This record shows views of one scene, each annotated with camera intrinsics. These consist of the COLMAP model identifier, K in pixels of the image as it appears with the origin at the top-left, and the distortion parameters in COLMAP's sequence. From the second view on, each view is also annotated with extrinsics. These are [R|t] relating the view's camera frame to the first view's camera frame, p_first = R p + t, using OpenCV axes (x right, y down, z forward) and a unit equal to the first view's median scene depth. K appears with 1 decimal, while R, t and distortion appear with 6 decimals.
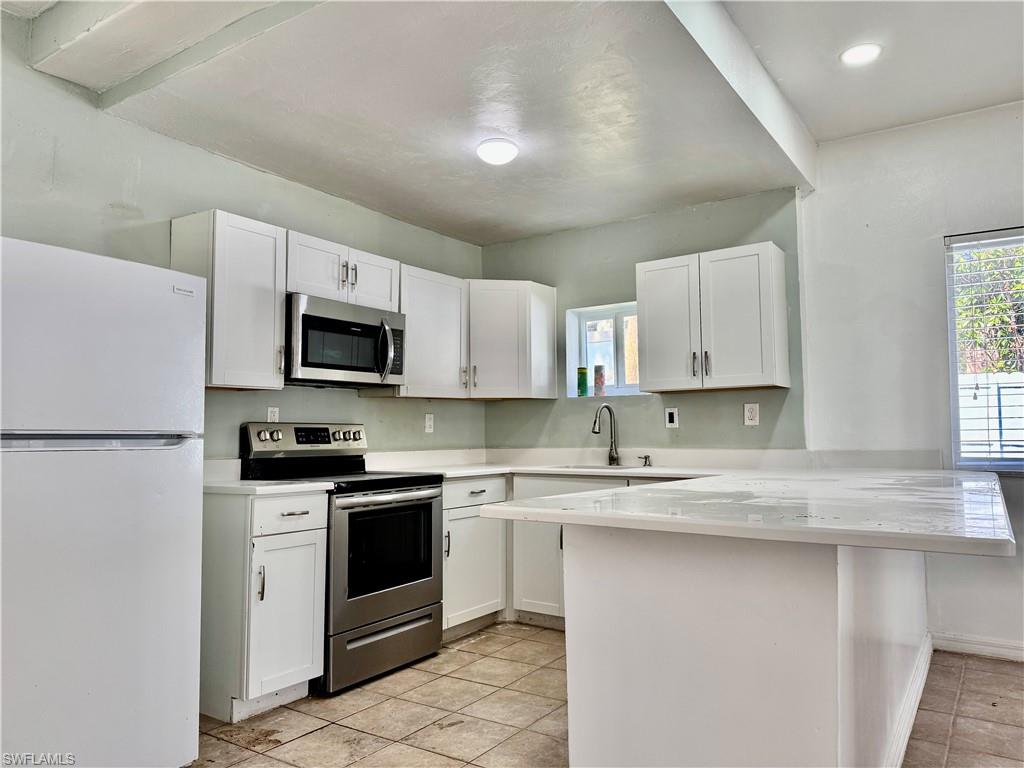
lens RADIAL K [[714.1, 0, 512.0], [0, 714.1, 384.0], [0, 0, 1]] dist [0.116977, -0.144204]
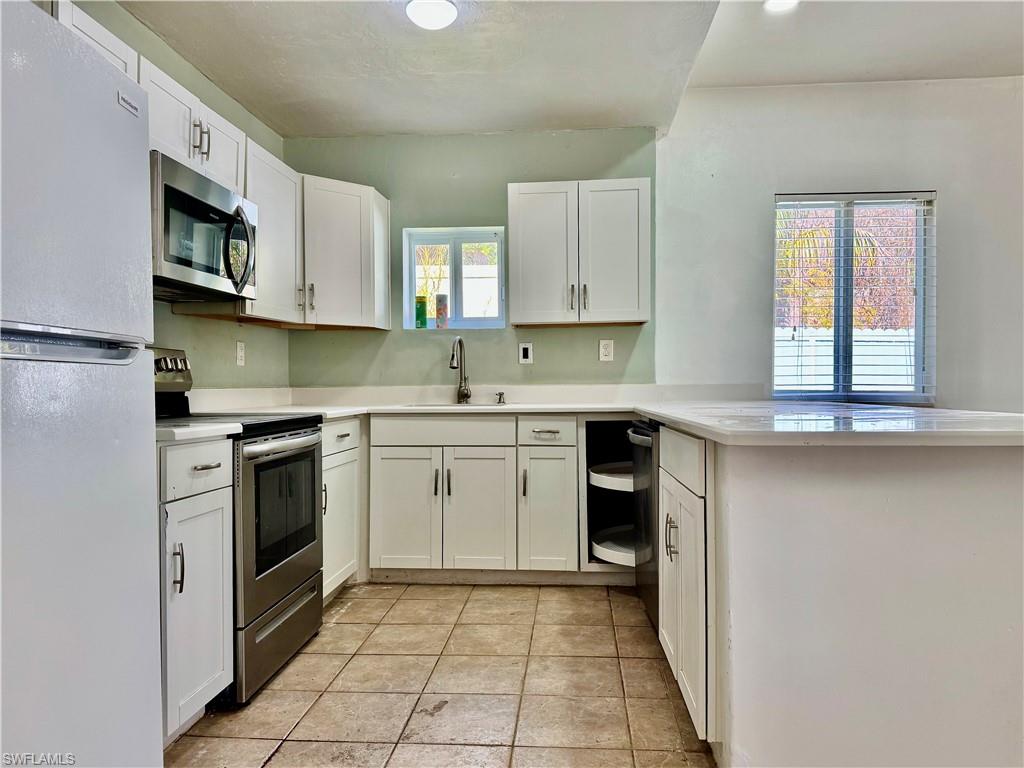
lens RADIAL K [[714.1, 0, 512.0], [0, 714.1, 384.0], [0, 0, 1]] dist [0.116977, -0.144204]
pose [[0.876113, 0.001909, 0.482103, -0.290359], [-0.035773, 0.997493, 0.061061, 0.034541], [-0.480778, -0.070742, 0.873984, 0.188874]]
